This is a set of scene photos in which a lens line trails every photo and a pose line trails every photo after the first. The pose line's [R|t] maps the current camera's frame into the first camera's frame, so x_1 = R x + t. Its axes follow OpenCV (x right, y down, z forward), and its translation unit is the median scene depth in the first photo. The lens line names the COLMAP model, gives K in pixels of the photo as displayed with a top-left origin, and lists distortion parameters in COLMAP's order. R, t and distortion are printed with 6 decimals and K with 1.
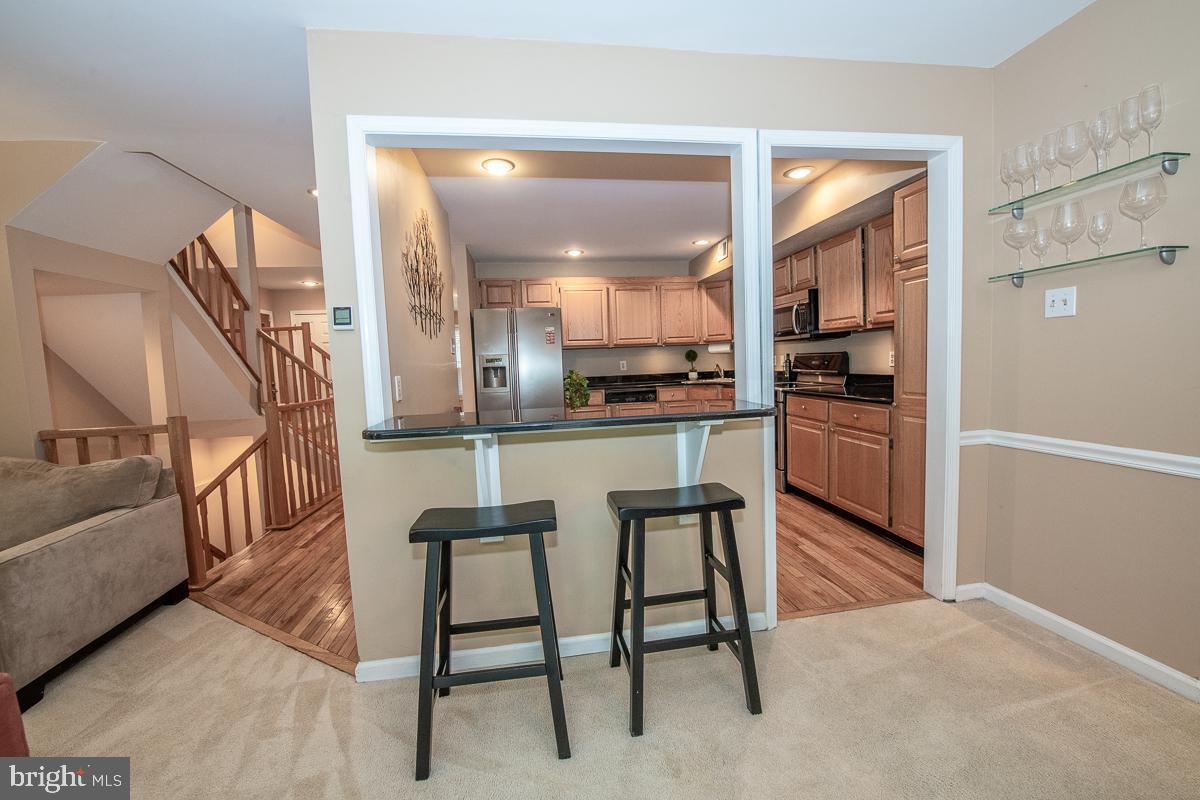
lens RADIAL K [[481.8, 0, 604.2], [0, 481.8, 394.9], [0, 0, 1]] dist [-0.014110, -0.000082]
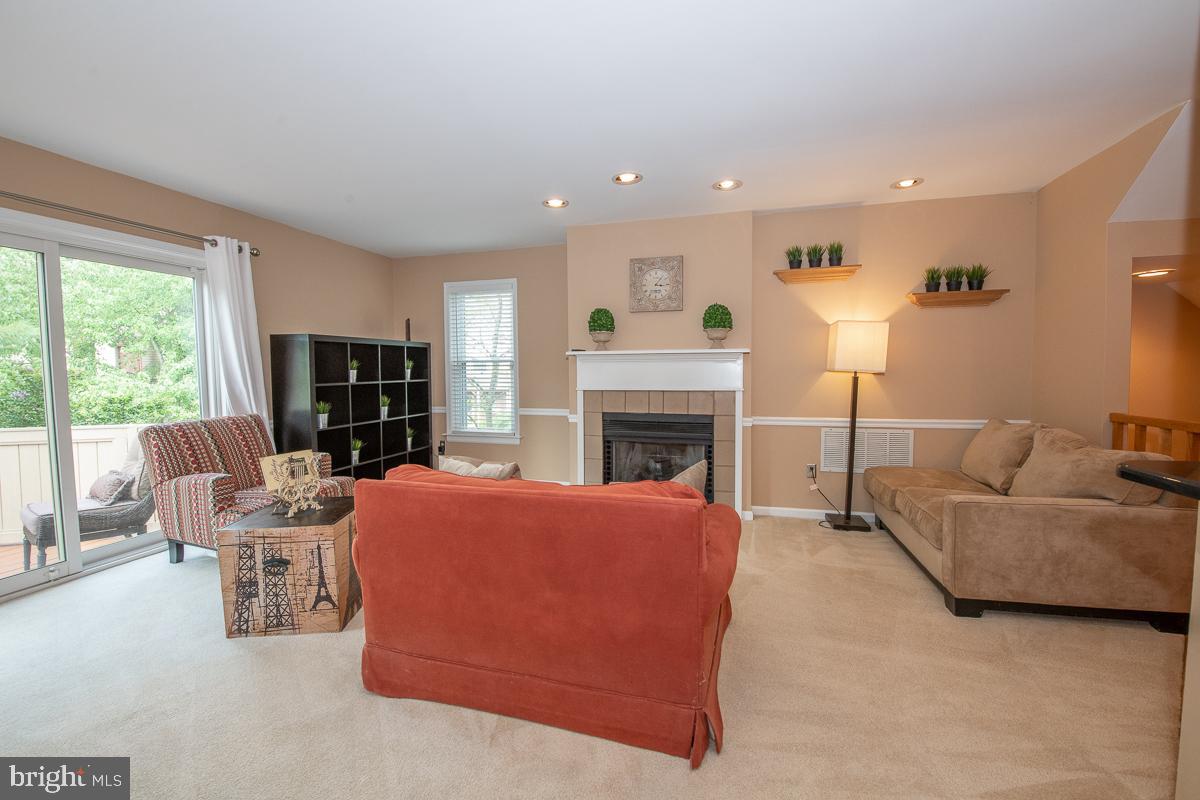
lens RADIAL K [[481.8, 0, 604.2], [0, 481.8, 394.9], [0, 0, 1]] dist [-0.014110, -0.000082]
pose [[-0.395264, 0.089595, -0.914188, 0.281130], [-0.041734, 0.992452, 0.115310, -0.047751], [0.917619, 0.083731, -0.388541, 0.448054]]
